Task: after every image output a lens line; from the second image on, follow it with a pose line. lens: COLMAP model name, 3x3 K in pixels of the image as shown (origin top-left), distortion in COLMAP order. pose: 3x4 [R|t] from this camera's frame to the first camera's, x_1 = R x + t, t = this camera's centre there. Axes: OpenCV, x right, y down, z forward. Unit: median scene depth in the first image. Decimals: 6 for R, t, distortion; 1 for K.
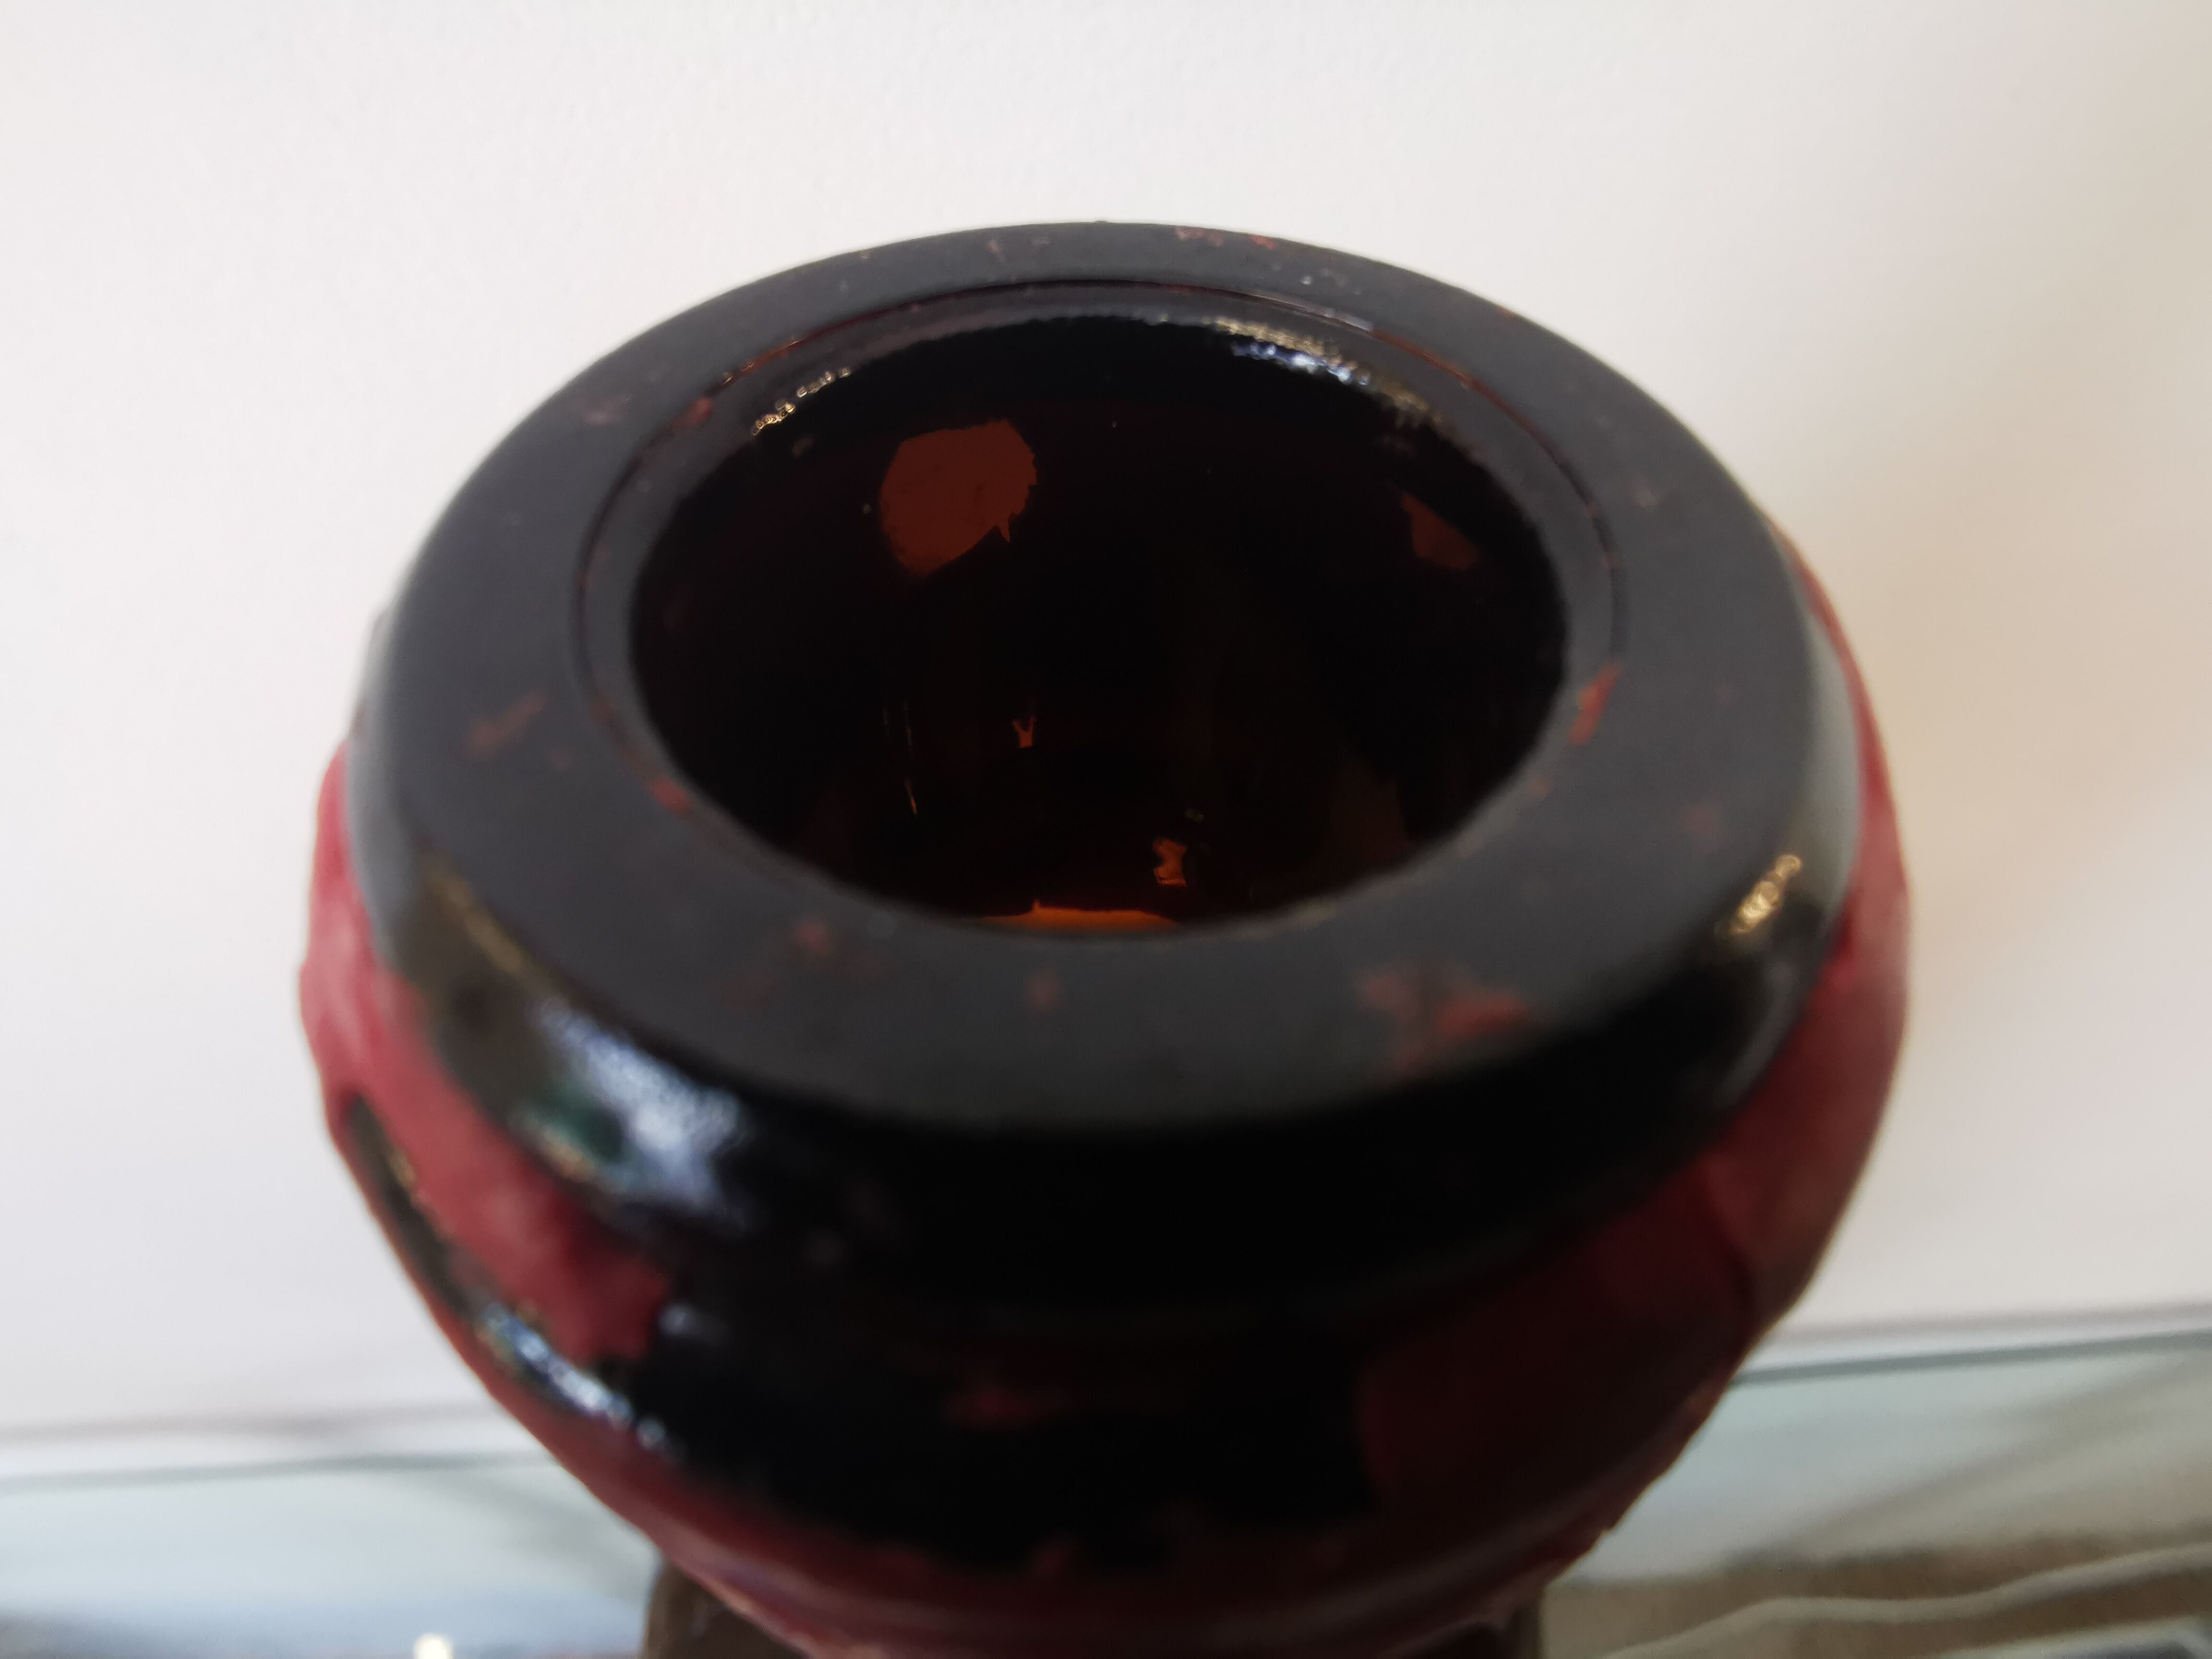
lens RADIAL K [[1107.5, 0, 1106.0], [0, 1107.5, 829.5], [0, 0, 1]] dist [-0.004575, 0.000142]
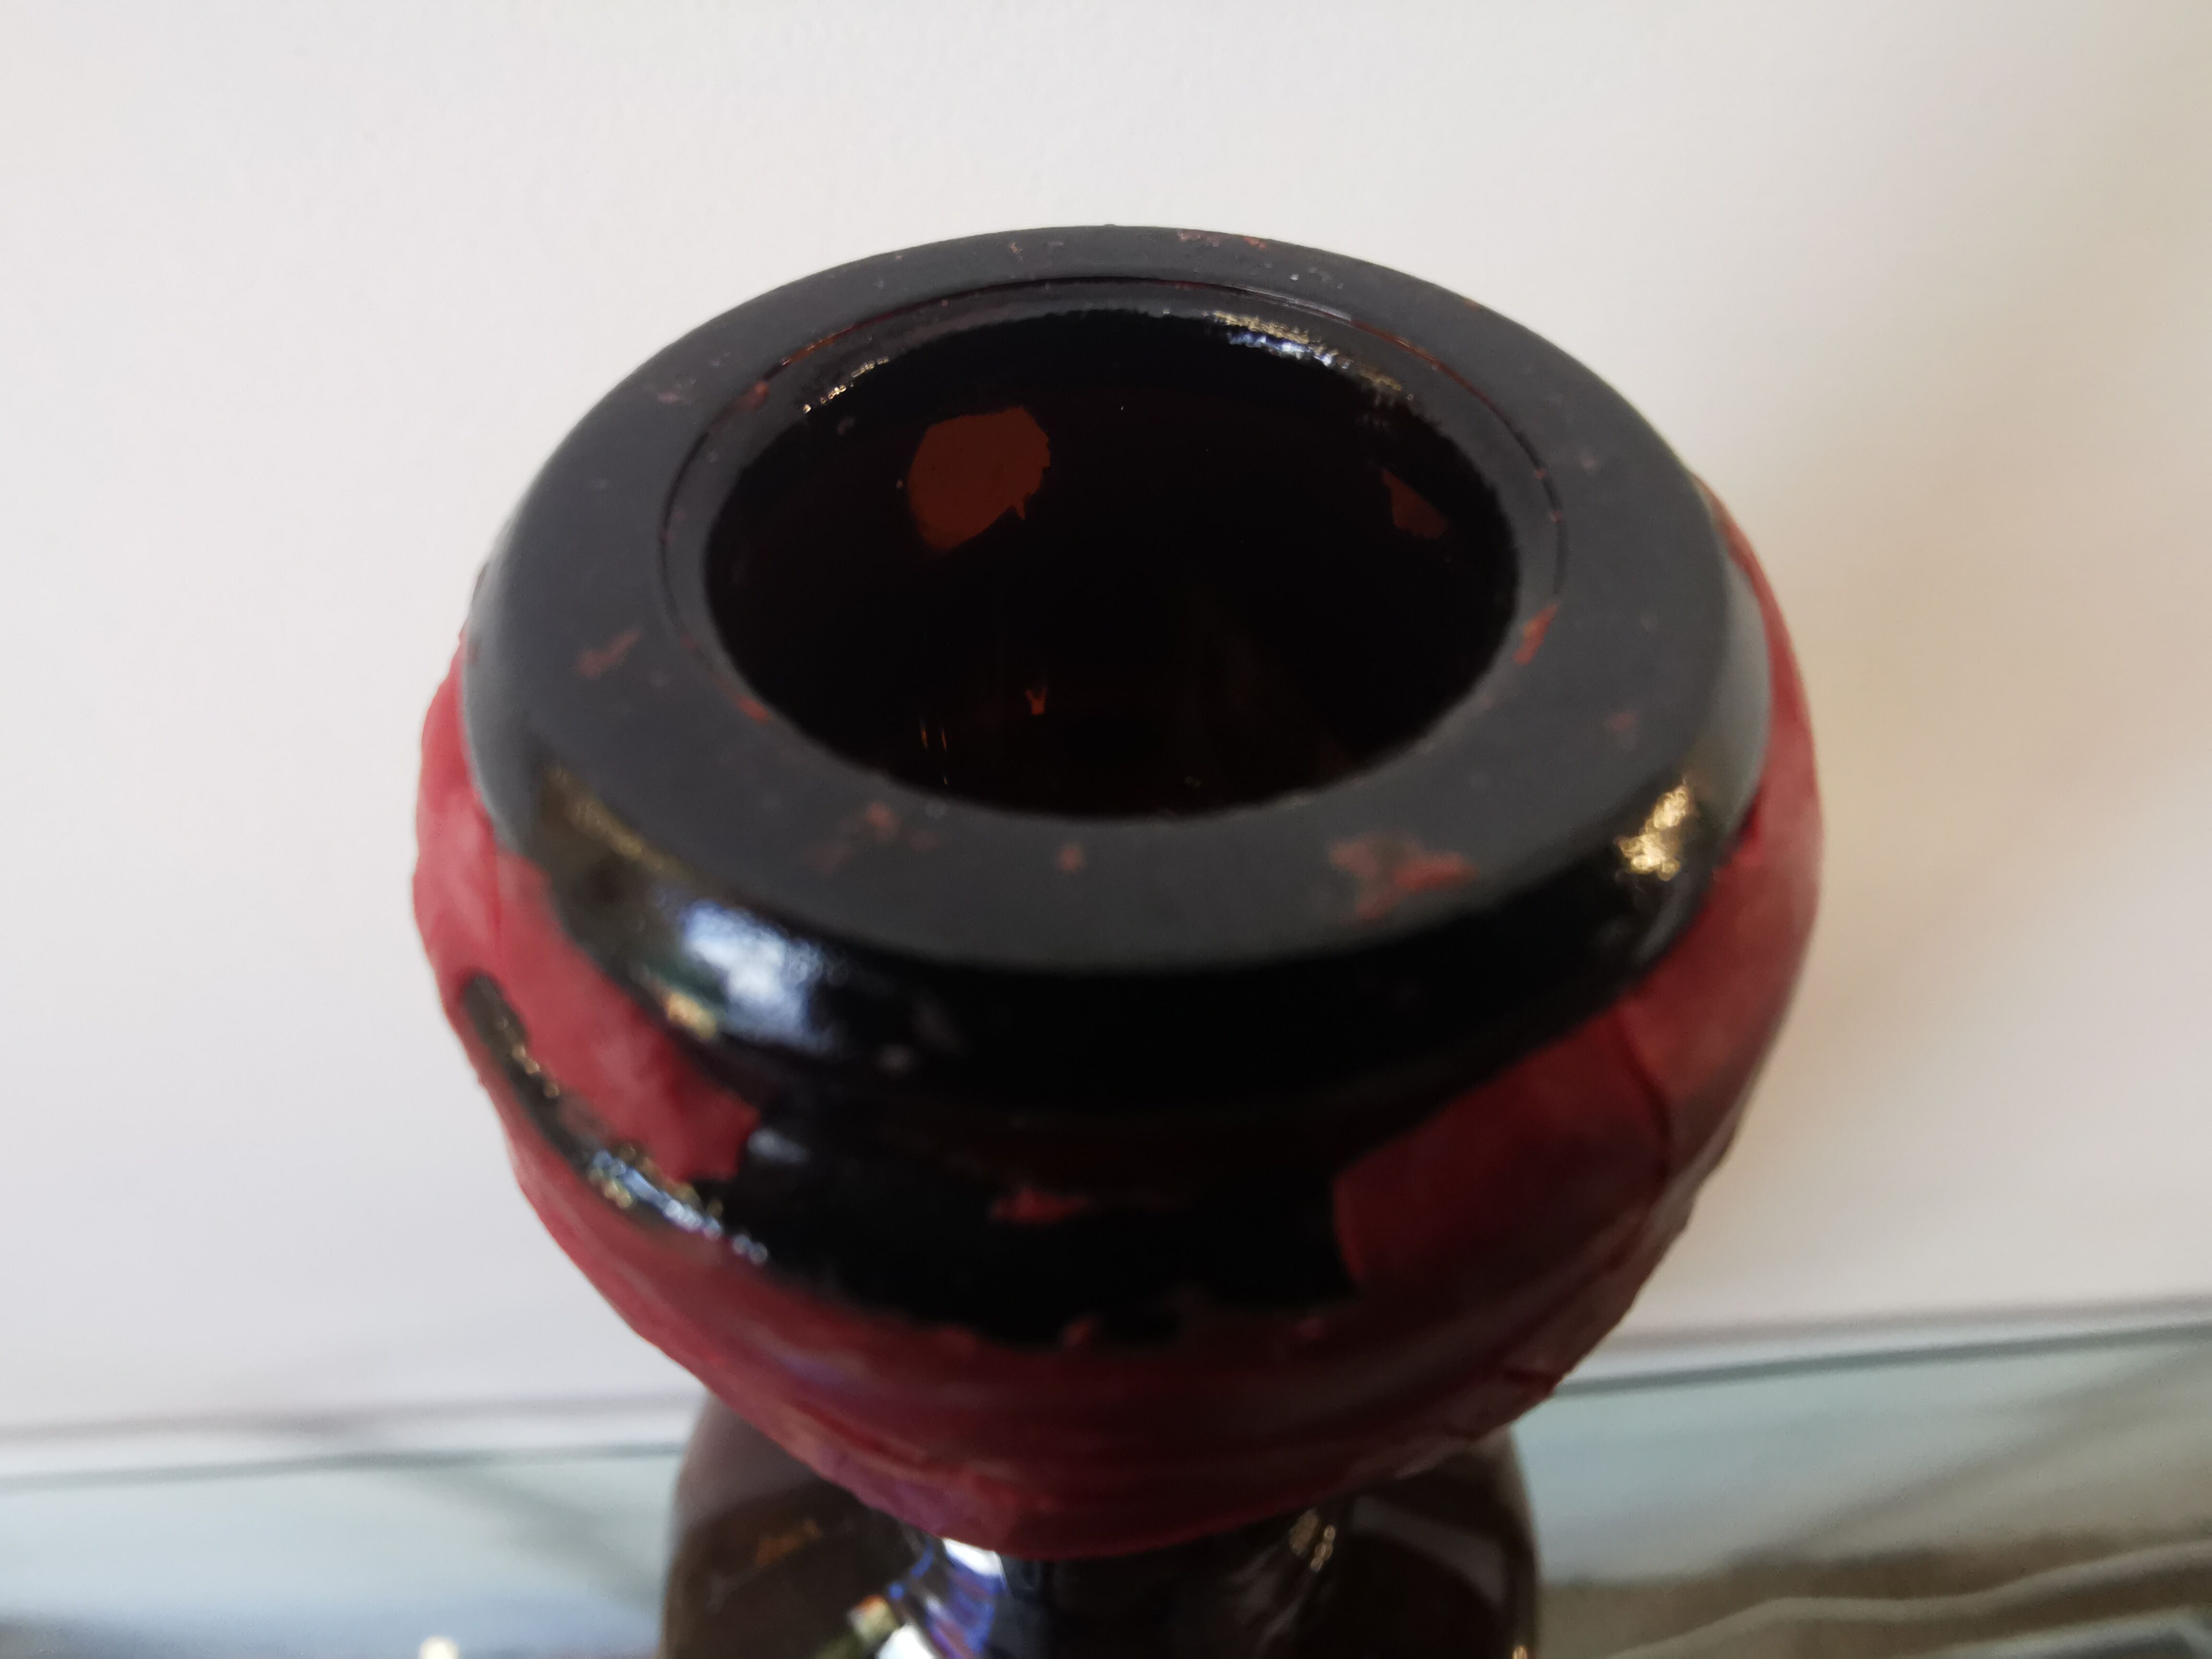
lens RADIAL K [[1104.3, 0, 1106.0], [0, 1104.3, 829.5], [0, 0, 1]] dist [0.002211, -0.000140]
pose [[0.999995, -0.003142, 0.000301, -0.011707], [0.003143, 0.999980, -0.005542, 0.070884], [-0.000284, 0.005543, 0.999985, -0.119310]]
